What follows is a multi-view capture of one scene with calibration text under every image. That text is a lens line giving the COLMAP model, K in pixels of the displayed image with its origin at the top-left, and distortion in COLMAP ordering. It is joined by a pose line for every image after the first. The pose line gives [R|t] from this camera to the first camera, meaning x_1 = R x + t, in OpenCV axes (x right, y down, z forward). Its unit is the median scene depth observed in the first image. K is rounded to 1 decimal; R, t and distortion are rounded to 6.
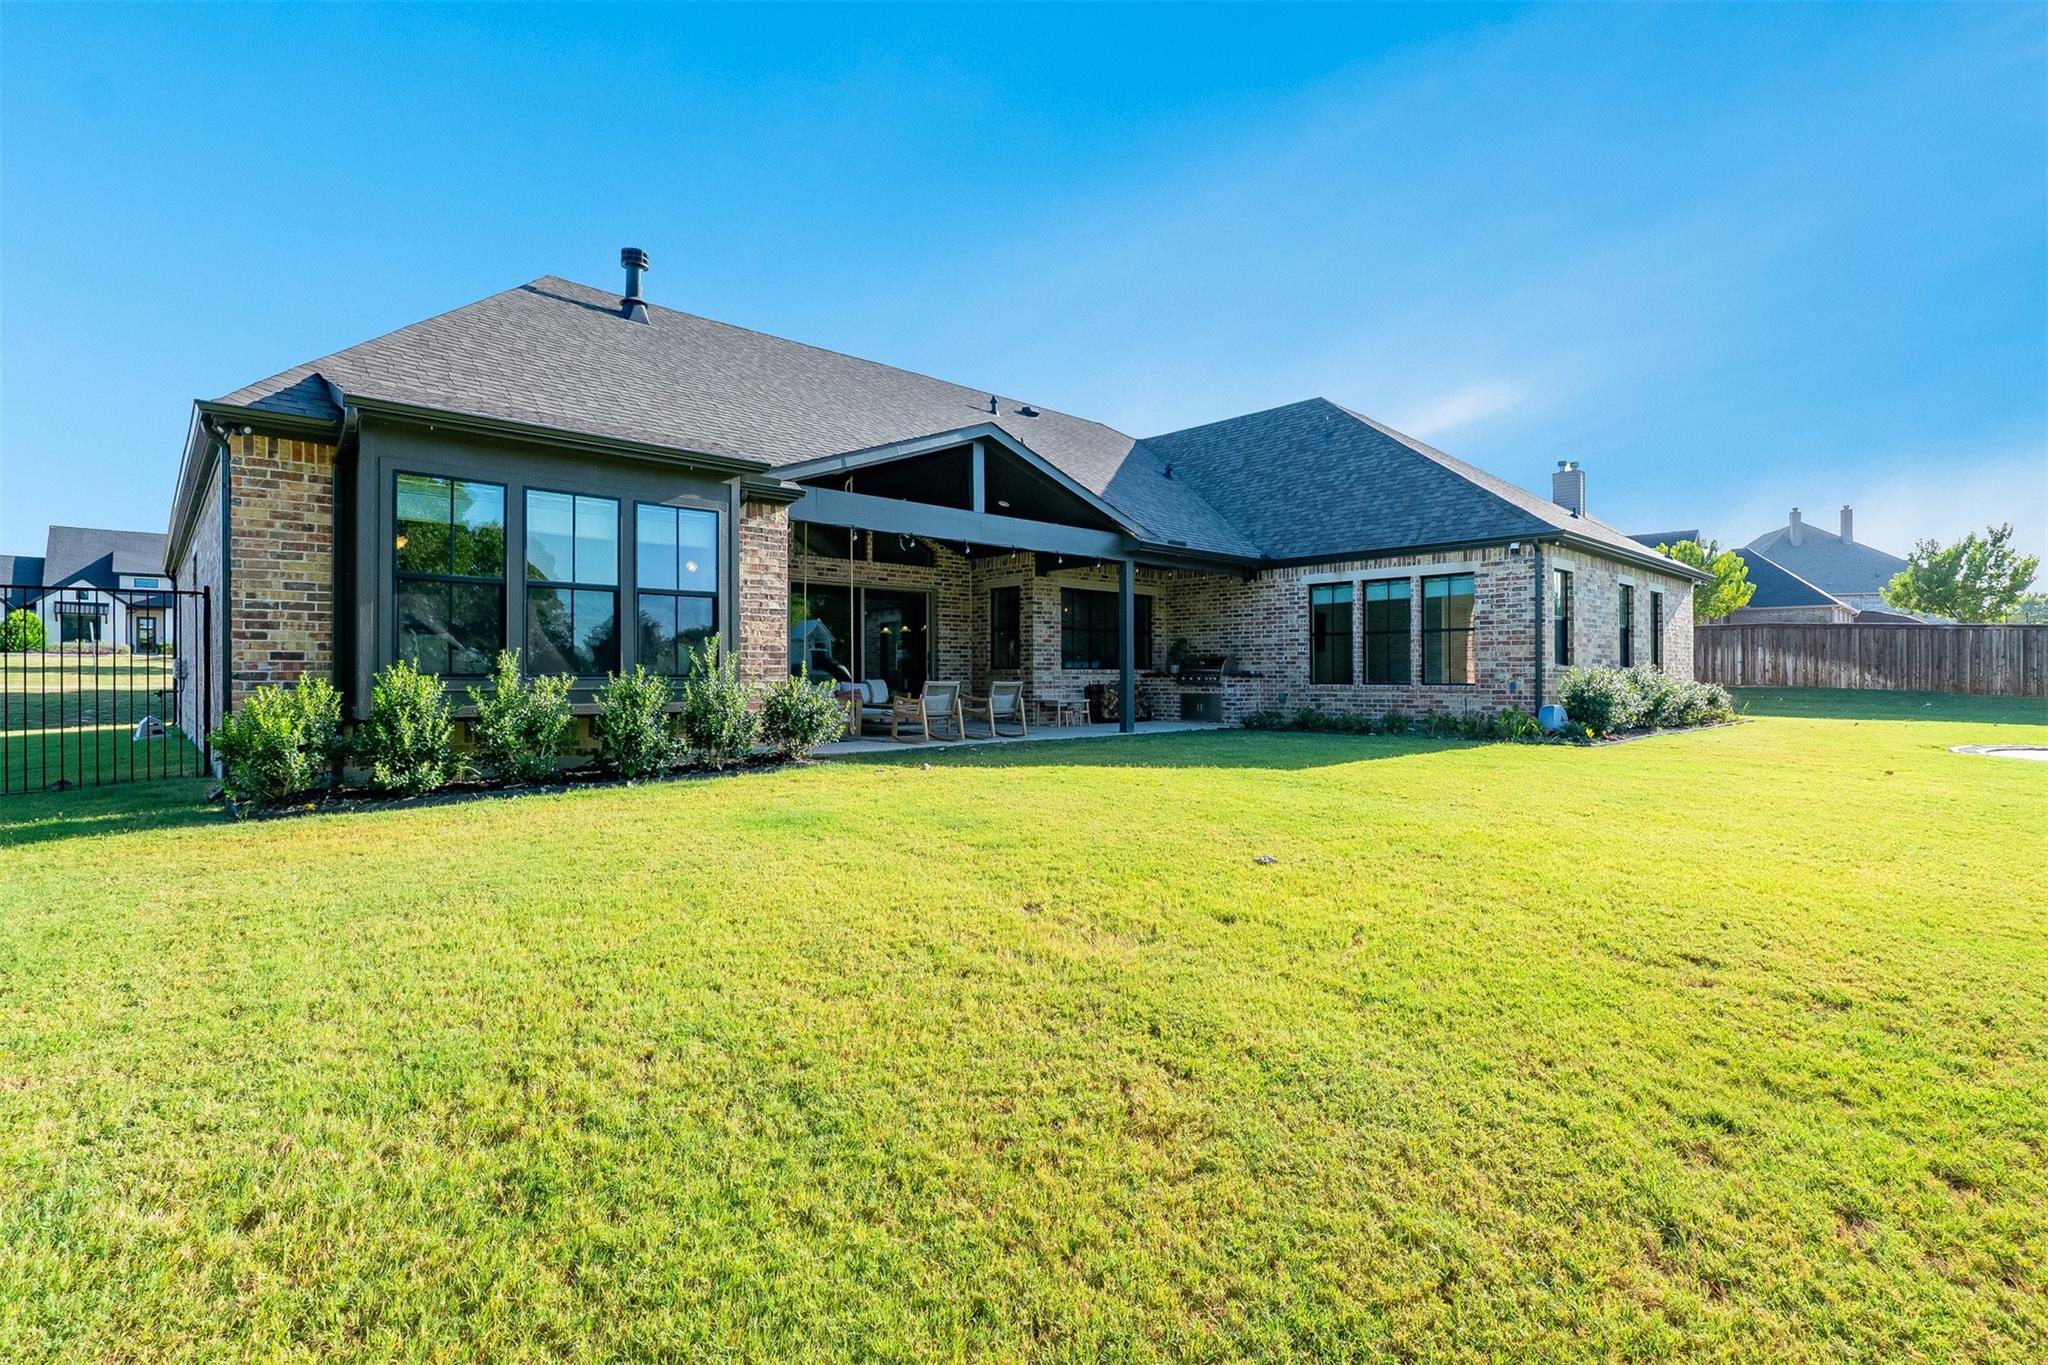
lens RADIAL K [[929.5, 0, 1026.8], [0, 929.5, 681.1], [0, 0, 1]] dist [-0.009552, 0.000587]
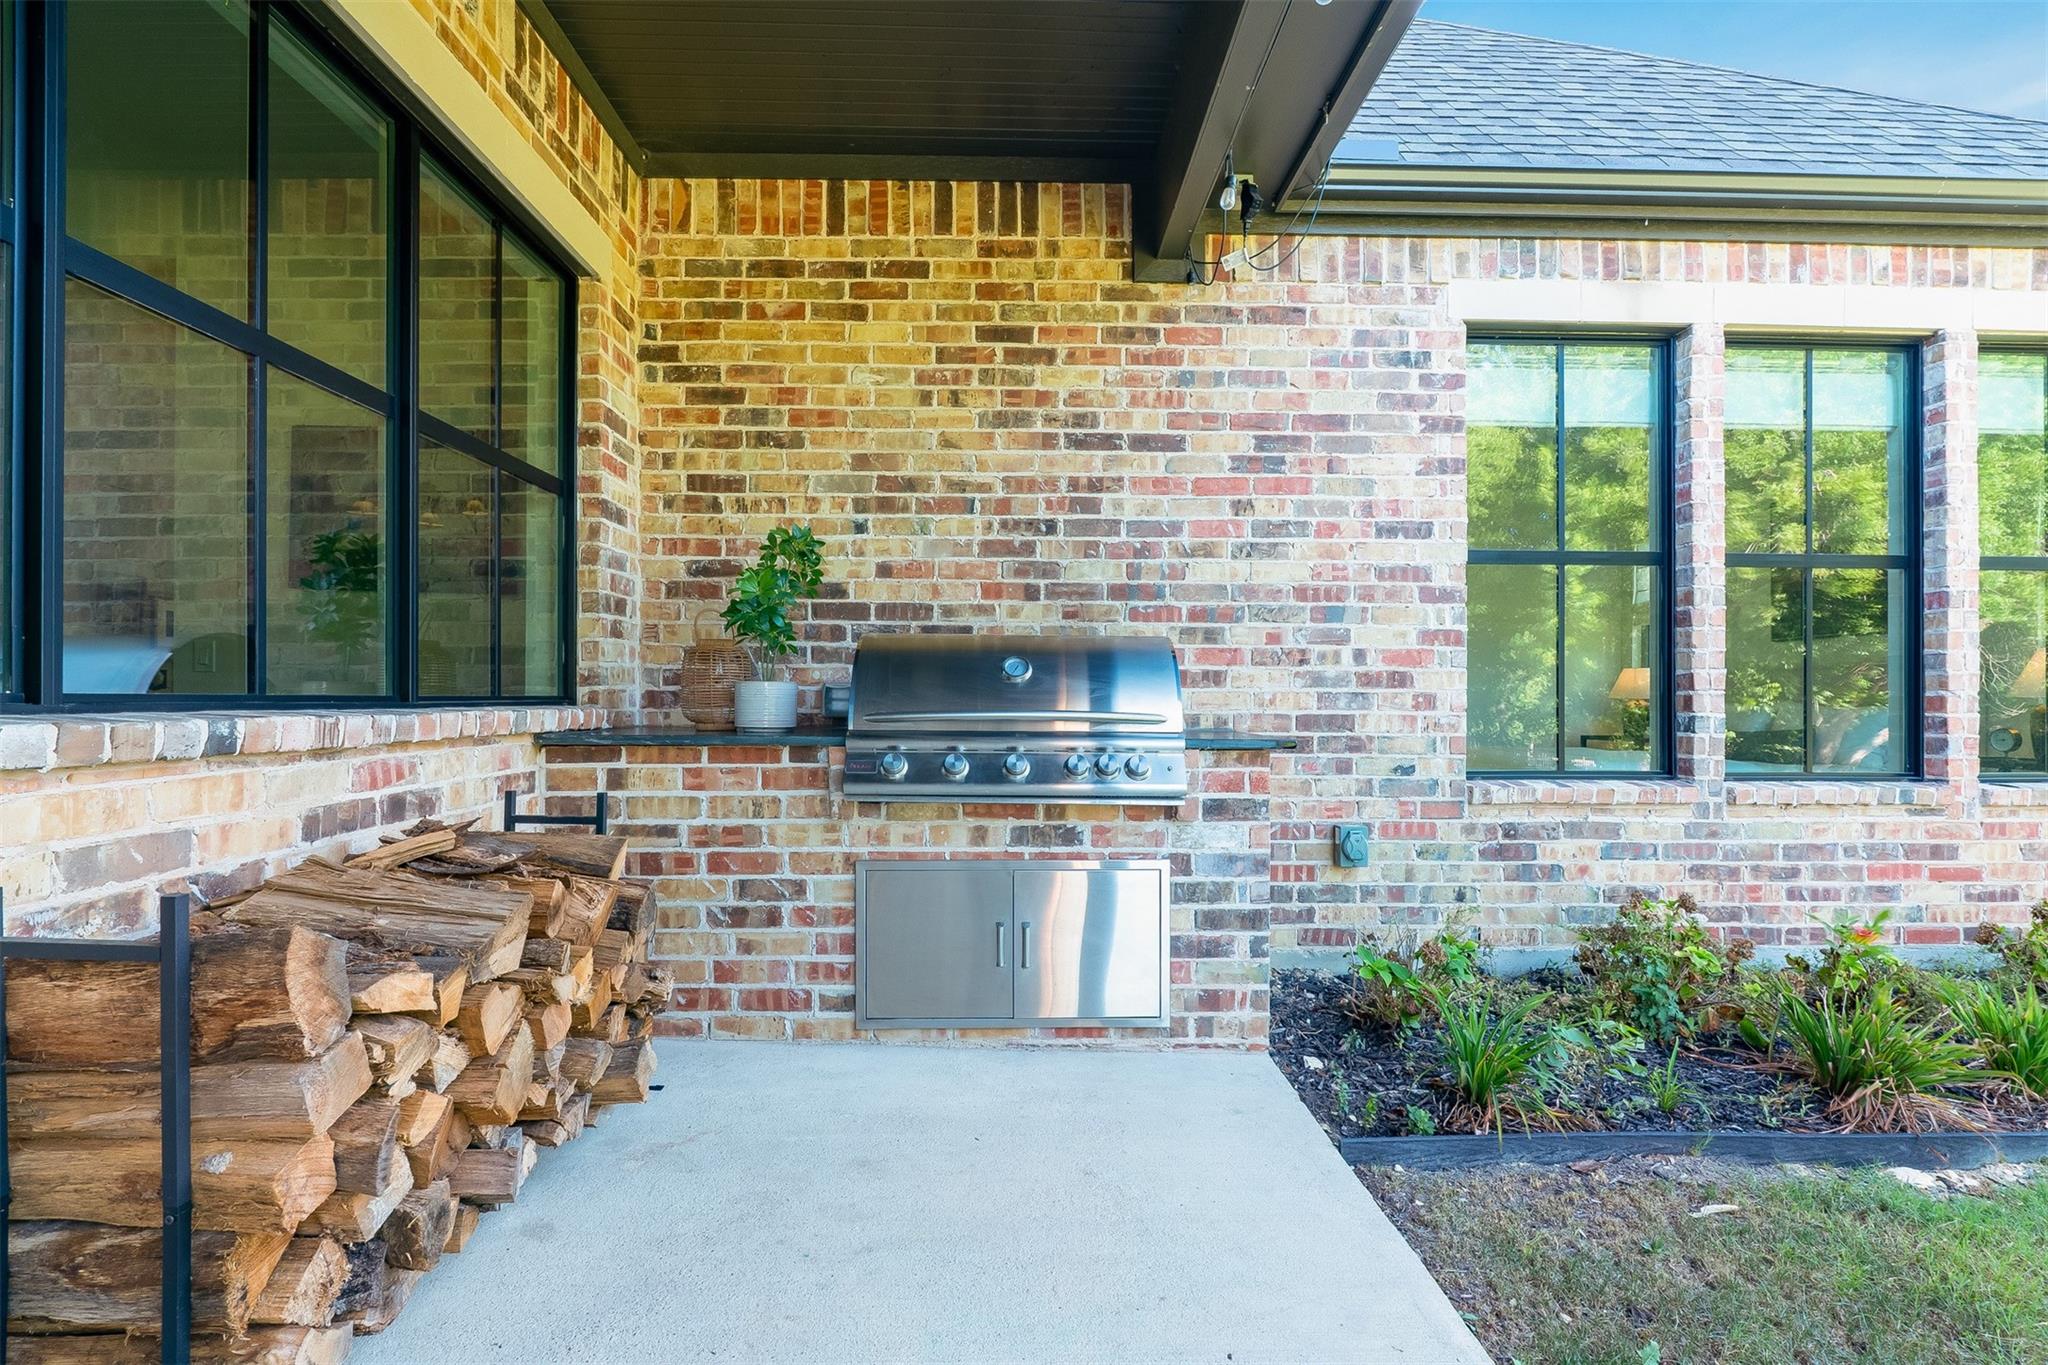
lens RADIAL K [[929.5, 0, 1025.0], [0, 929.5, 694.4], [0, 0, 1]] dist [-0.009552, 0.000587]
pose [[0.671585, 0.004121, 0.740916, 0.069395], [-0.002889, 0.999991, -0.002944, -0.015113], [-0.740922, -0.000163, 0.671591, 0.906878]]
